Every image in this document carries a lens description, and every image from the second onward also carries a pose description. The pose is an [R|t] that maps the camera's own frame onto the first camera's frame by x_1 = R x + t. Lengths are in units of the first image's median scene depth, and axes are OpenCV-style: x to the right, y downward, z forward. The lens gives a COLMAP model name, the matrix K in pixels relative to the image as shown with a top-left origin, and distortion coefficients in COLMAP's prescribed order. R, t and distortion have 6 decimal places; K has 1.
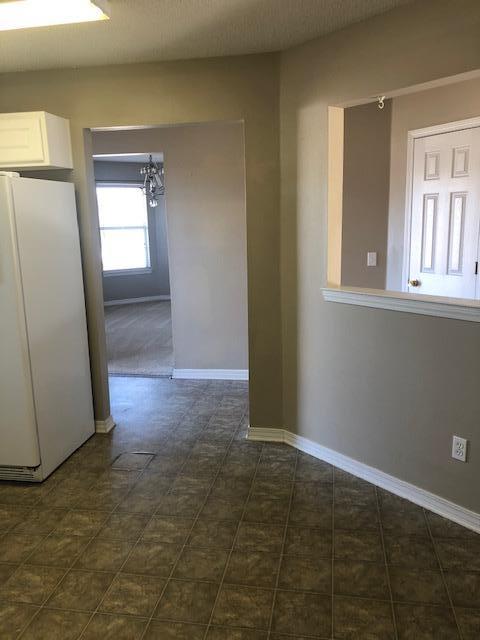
lens RADIAL K [[524.3, 0, 237.6], [0, 524.3, 320.9], [0, 0, 1]] dist [0.036787, -0.030857]
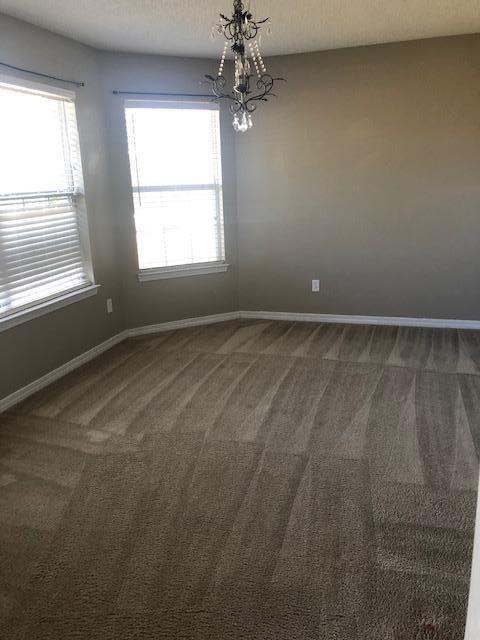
lens RADIAL K [[524.3, 0, 237.3], [0, 524.3, 319.1], [0, 0, 1]] dist [0.036787, -0.030857]
pose [[0.991531, 0.025571, -0.127330, -0.087139], [-0.015093, 0.996470, 0.082587, -0.091210], [0.128992, -0.079966, 0.988416, 0.482595]]
